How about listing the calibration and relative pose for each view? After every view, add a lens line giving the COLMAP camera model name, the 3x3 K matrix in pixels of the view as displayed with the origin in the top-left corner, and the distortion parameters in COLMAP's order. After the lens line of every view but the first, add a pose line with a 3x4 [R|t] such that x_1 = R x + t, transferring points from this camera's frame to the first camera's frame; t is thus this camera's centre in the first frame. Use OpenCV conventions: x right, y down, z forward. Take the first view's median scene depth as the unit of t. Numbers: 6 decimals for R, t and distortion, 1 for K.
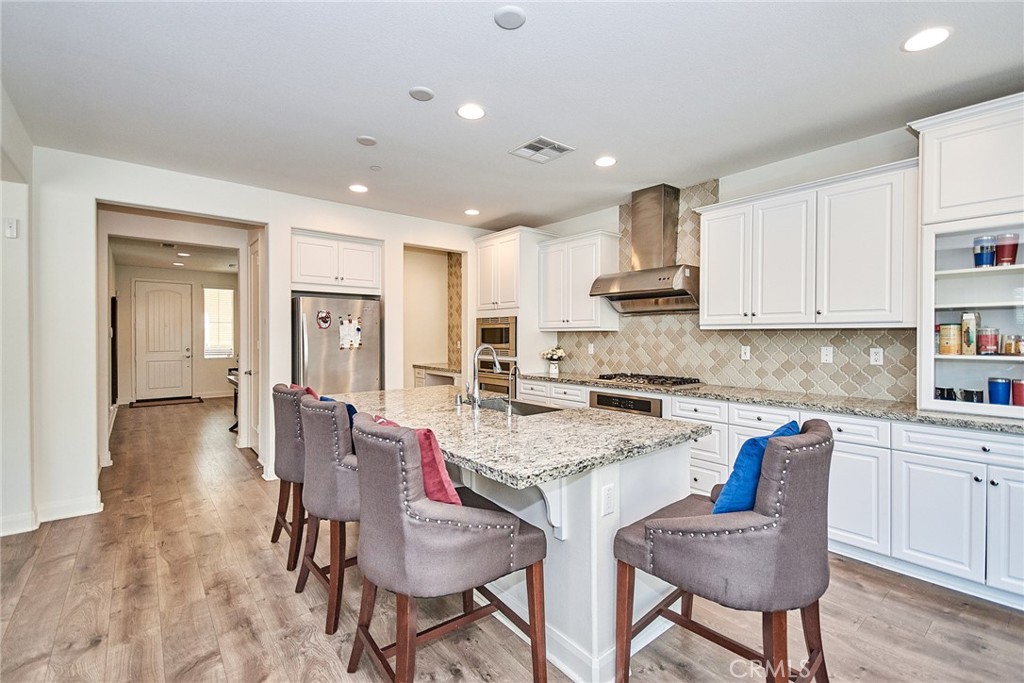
lens RADIAL K [[451.7, 0, 518.2], [0, 451.7, 337.4], [0, 0, 1]] dist [0.006468, -0.000180]
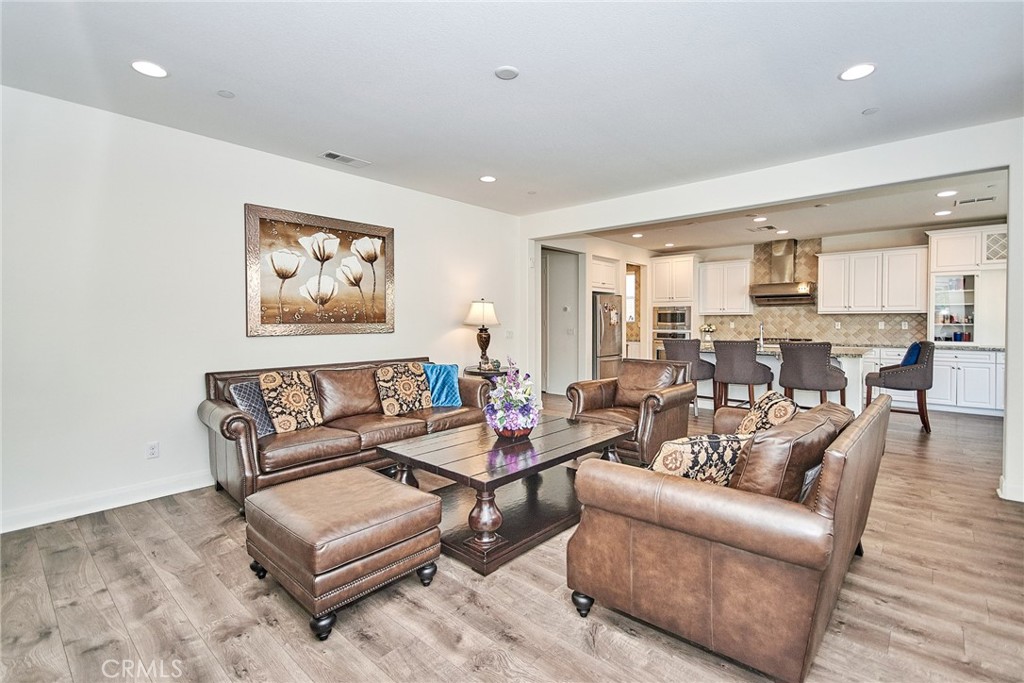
lens RADIAL K [[461.2, 0, 511.4], [0, 461.2, 327.4], [0, 0, 1]] dist [0.002431, 0.000091]
pose [[0.989598, -0.002637, 0.143839, -1.070448], [0.001249, 0.999952, 0.009738, 0.018307], [-0.143858, -0.009457, 0.989553, -0.726642]]
